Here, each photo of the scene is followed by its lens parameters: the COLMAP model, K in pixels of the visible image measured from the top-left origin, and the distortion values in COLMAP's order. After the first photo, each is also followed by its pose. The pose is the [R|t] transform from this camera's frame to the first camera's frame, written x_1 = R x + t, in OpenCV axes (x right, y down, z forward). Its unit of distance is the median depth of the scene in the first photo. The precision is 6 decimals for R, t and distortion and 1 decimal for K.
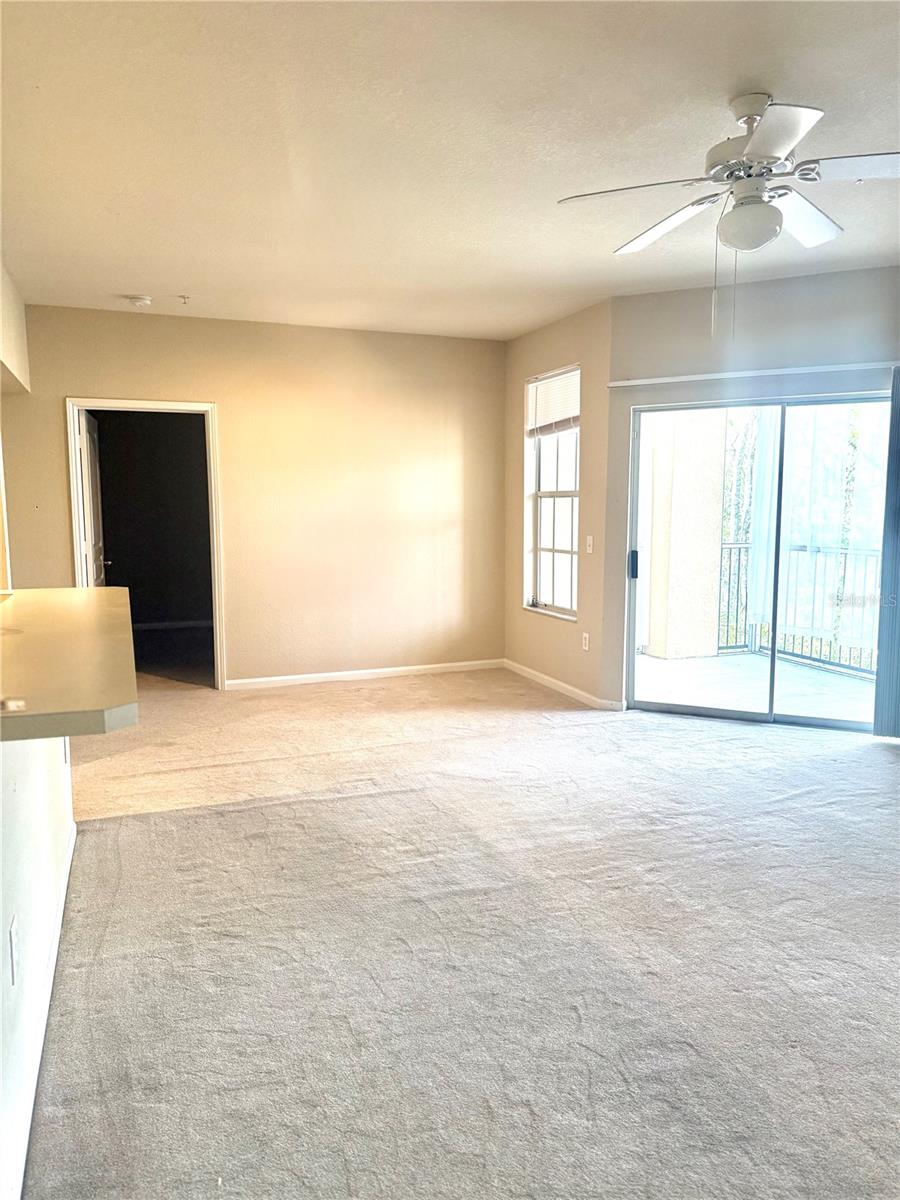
lens RADIAL K [[857.9, 0, 451.3], [0, 857.9, 609.8], [0, 0, 1]] dist [0.065521, -0.009187]
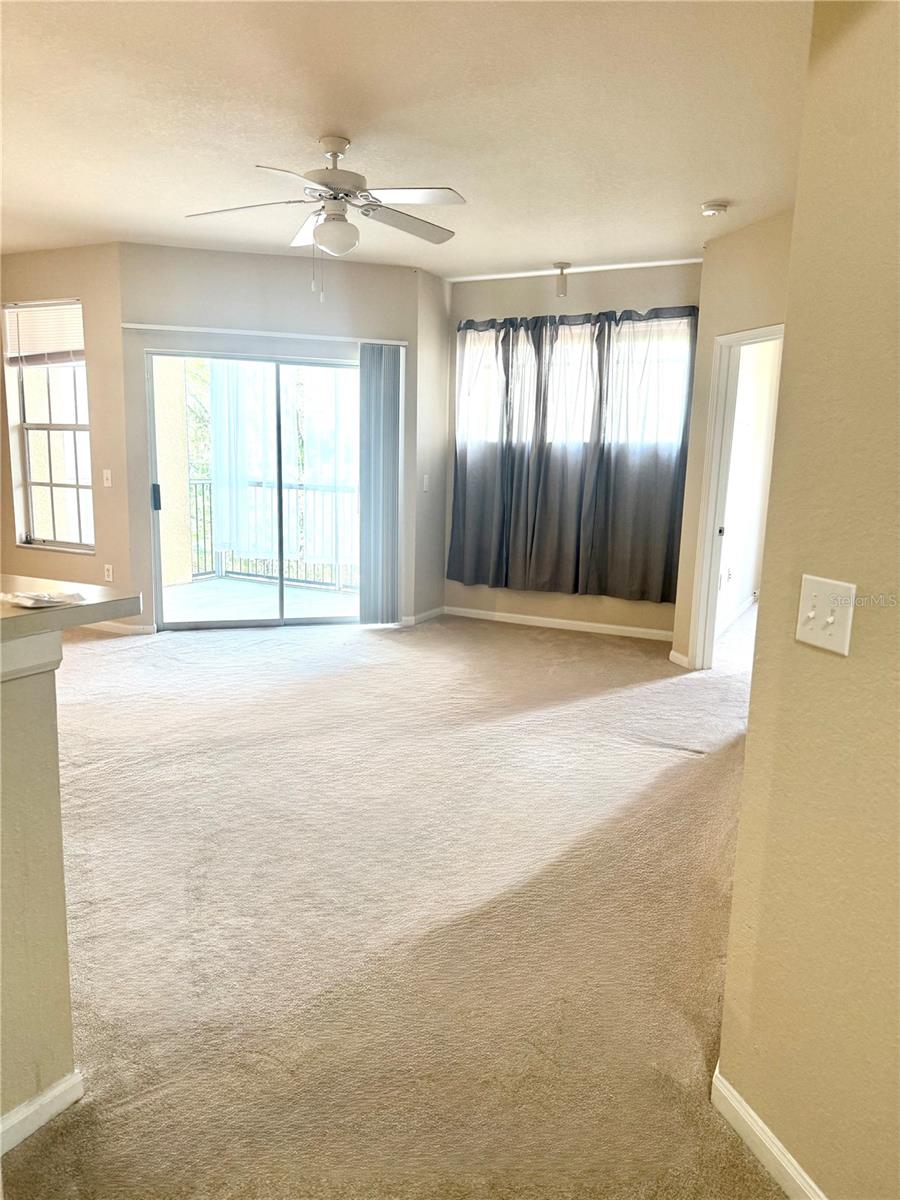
lens RADIAL K [[857.9, 0, 457.8], [0, 857.9, 598.5], [0, 0, 1]] dist [0.065521, -0.009187]
pose [[0.749742, -0.092796, 0.655191, -0.221357], [0.056885, 0.995492, 0.075899, 0.012945], [-0.659280, -0.019634, 0.751641, -0.067507]]
